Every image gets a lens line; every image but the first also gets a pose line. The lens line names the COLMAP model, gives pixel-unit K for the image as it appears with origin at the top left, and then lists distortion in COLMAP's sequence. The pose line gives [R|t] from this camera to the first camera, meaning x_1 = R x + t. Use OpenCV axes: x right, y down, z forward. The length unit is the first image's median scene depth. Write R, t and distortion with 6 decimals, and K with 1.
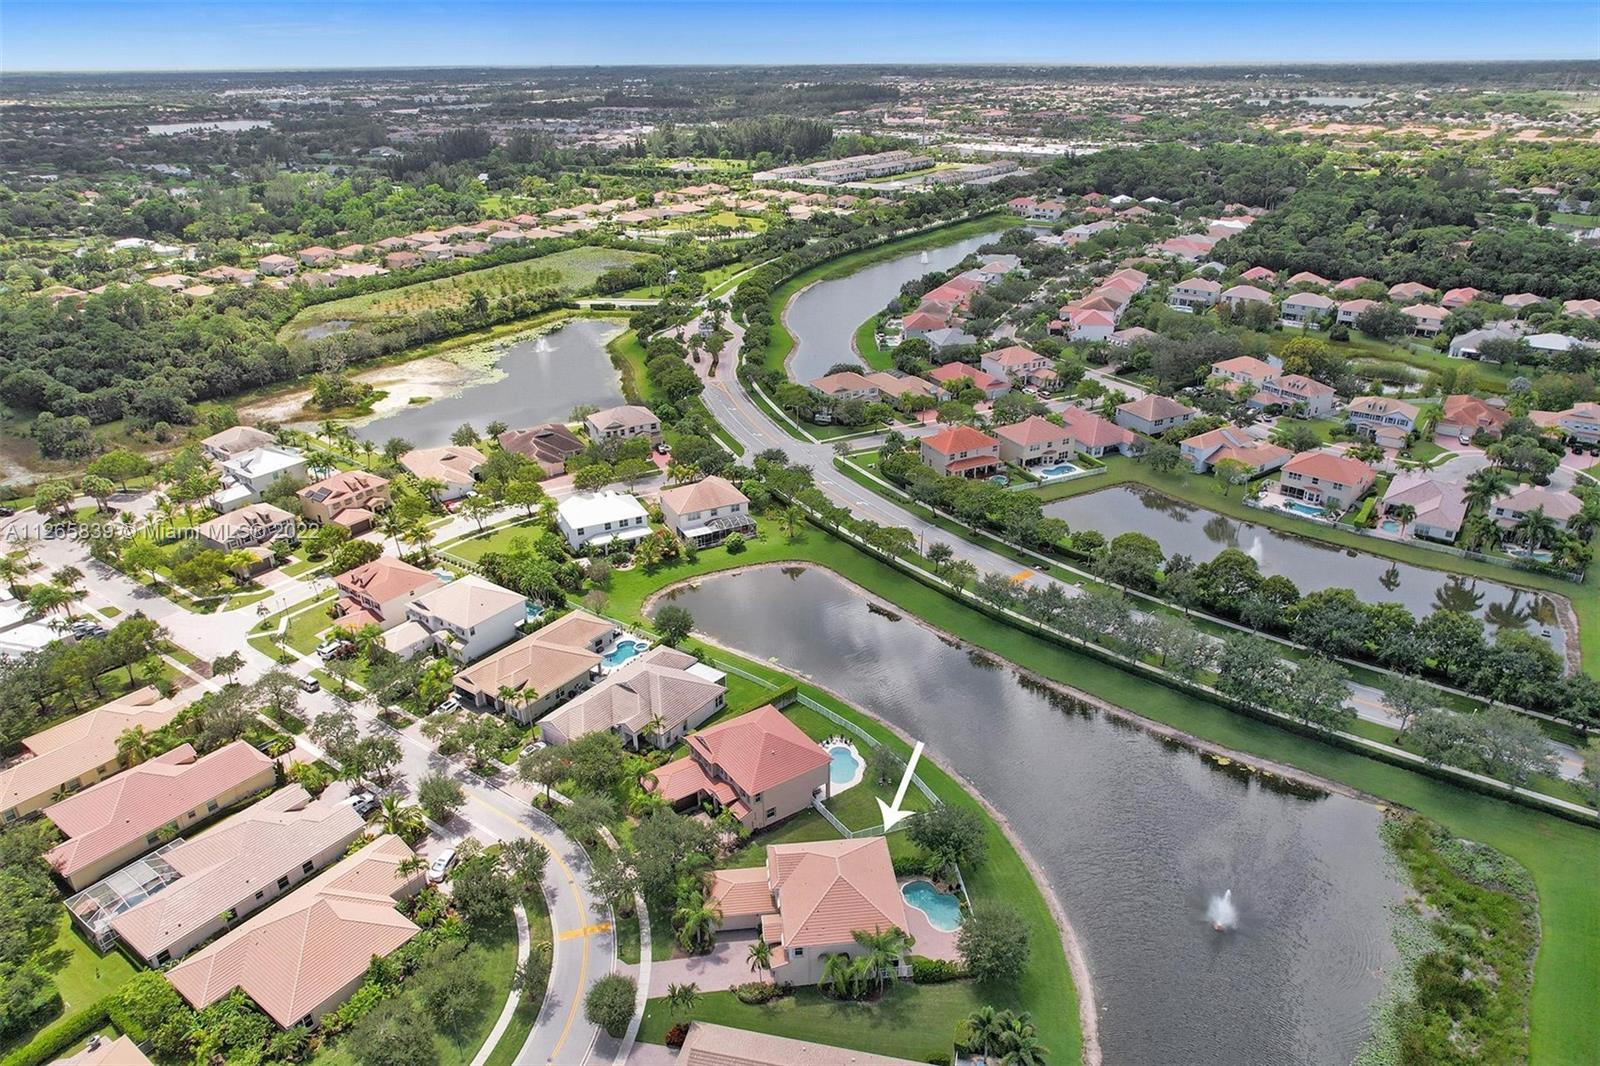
lens RADIAL K [[1044.3, 0, 800.0], [0, 1044.3, 533.0], [0, 0, 1]] dist [-0.085332, 0.077371]
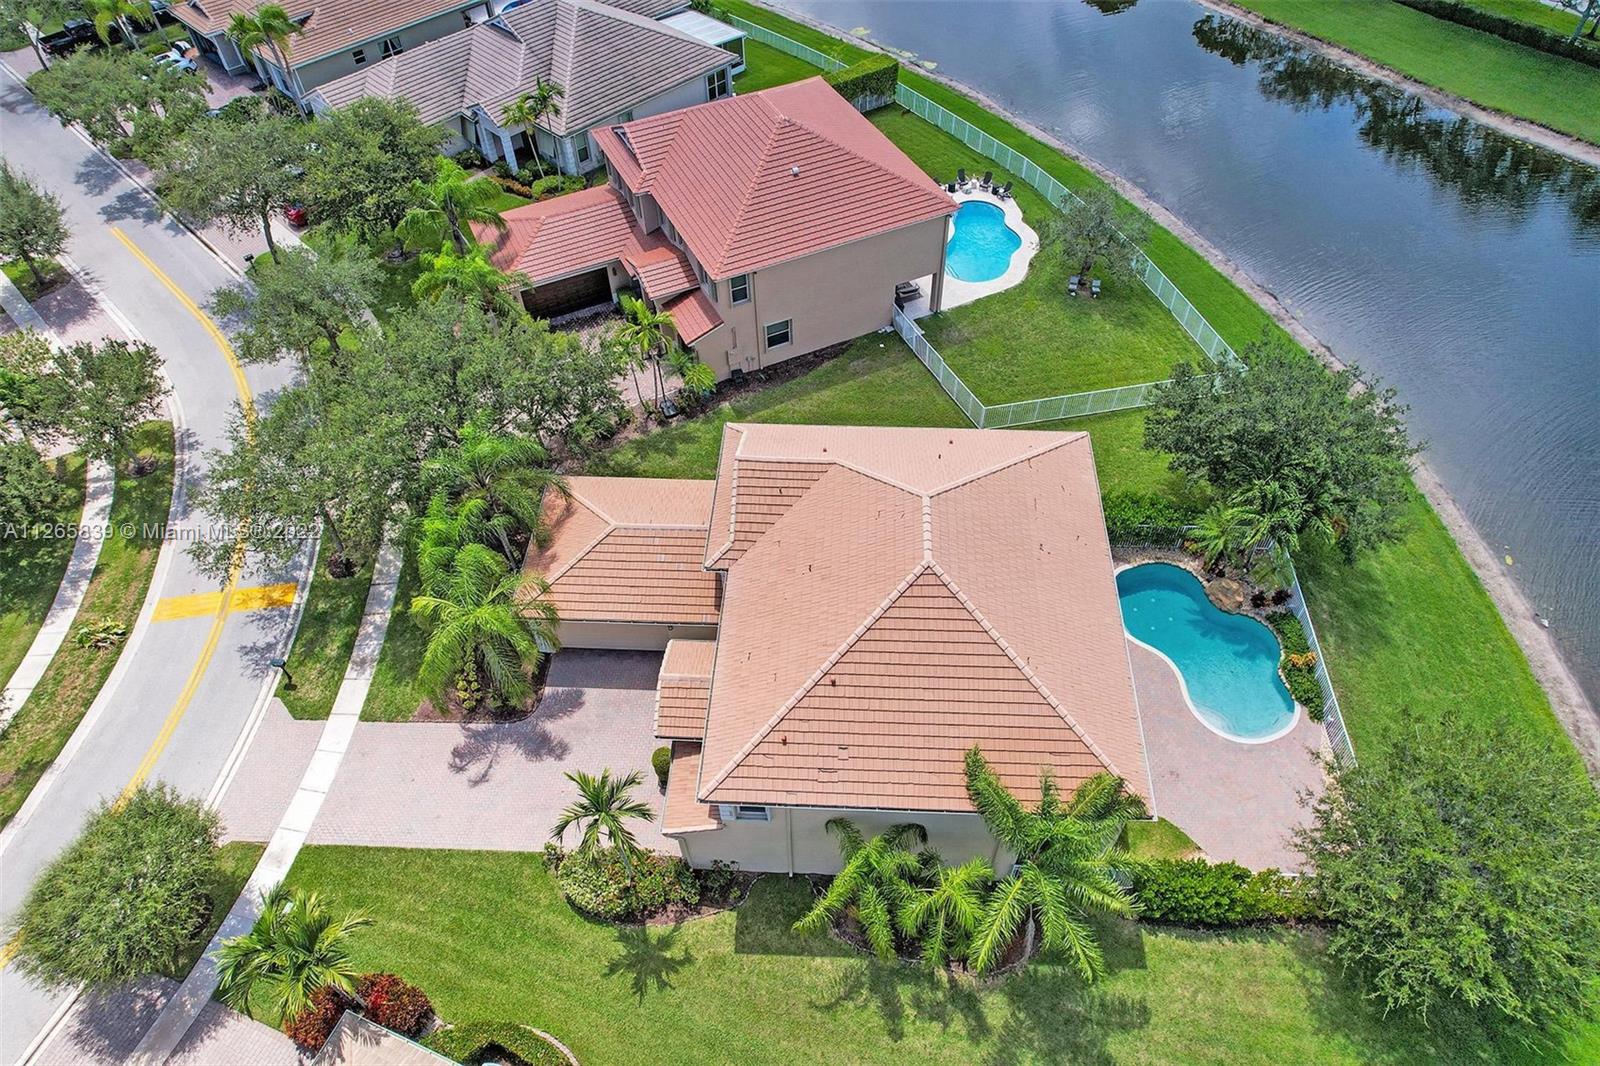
lens RADIAL K [[1044.3, 0, 800.0], [0, 1044.3, 533.0], [0, 0, 1]] dist [-0.085332, 0.077371]
pose [[0.988674, 0.112493, -0.099346, 0.016820], [-0.060920, 0.905770, 0.419368, 0.113724], [0.137160, -0.408565, 0.902364, 0.407382]]
